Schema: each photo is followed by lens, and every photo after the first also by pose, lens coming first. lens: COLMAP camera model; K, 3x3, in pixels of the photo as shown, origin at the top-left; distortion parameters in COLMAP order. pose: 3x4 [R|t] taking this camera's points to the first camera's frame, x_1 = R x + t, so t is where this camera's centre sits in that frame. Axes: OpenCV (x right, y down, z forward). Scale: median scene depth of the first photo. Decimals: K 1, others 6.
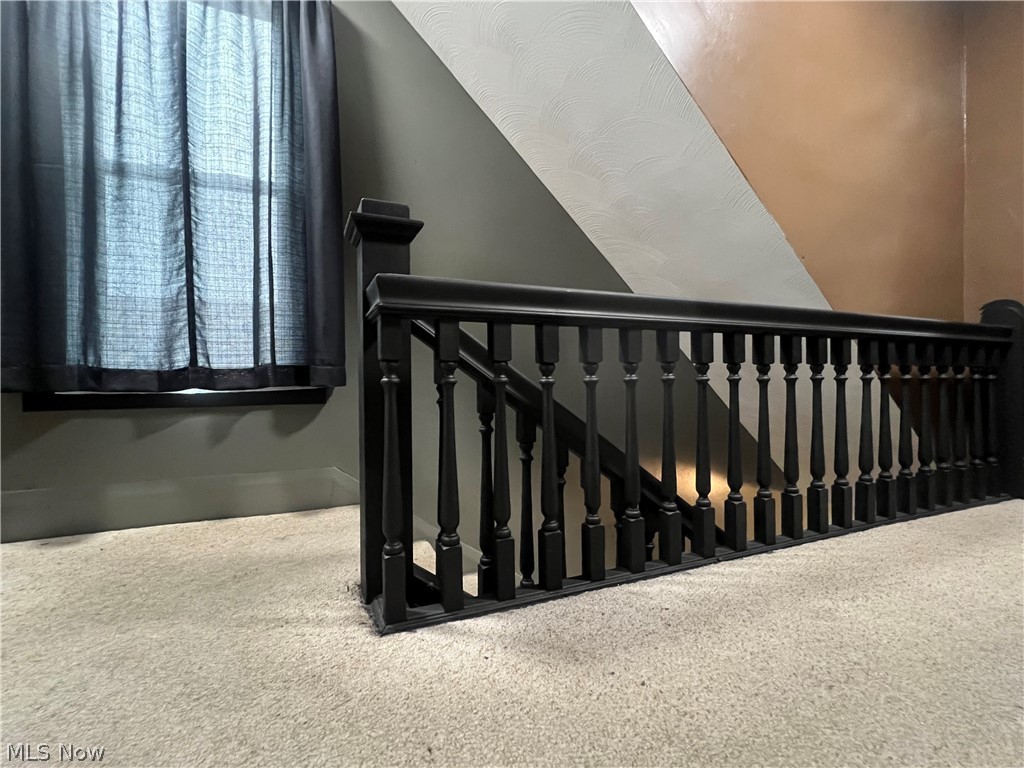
lens RADIAL K [[452.1, 0, 512.0], [0, 452.1, 384.0], [0, 0, 1]] dist [0.000962, 0.000147]
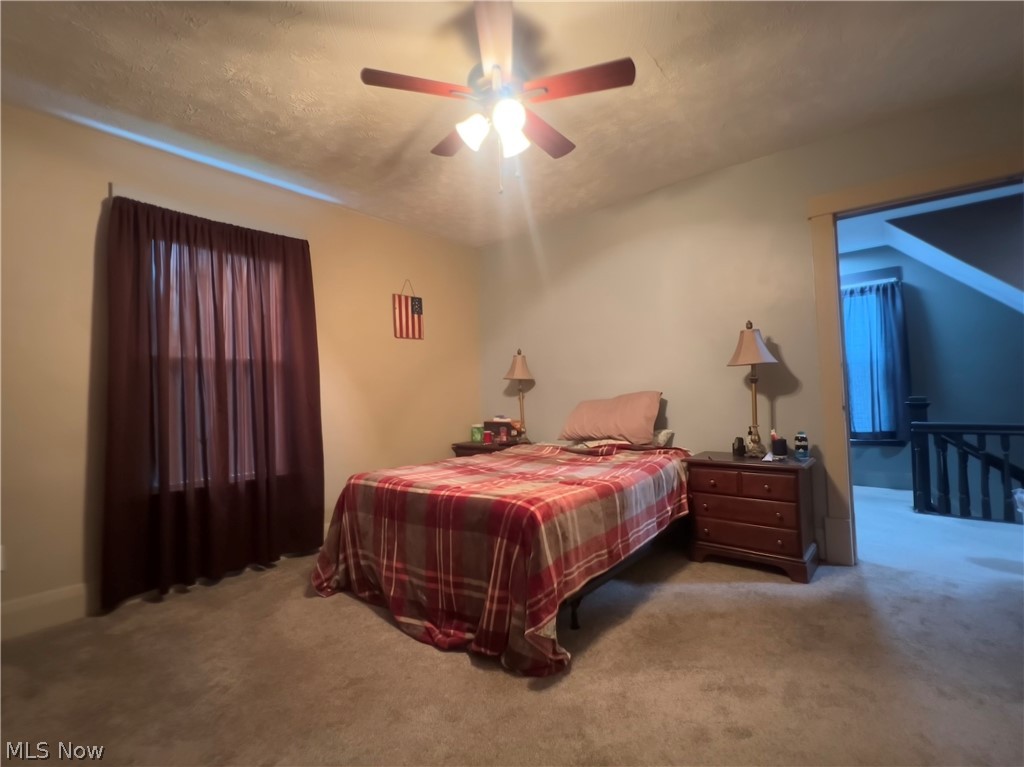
lens RADIAL K [[422.5, 0, 512.0], [0, 422.5, 383.5], [0, 0, 1]] dist [-0.000876, -0.000316]
pose [[0.380075, -0.030837, -0.924441, 1.023506], [-0.012886, 0.999171, -0.038628, -0.210220], [0.924866, 0.026593, 0.379363, -2.095892]]
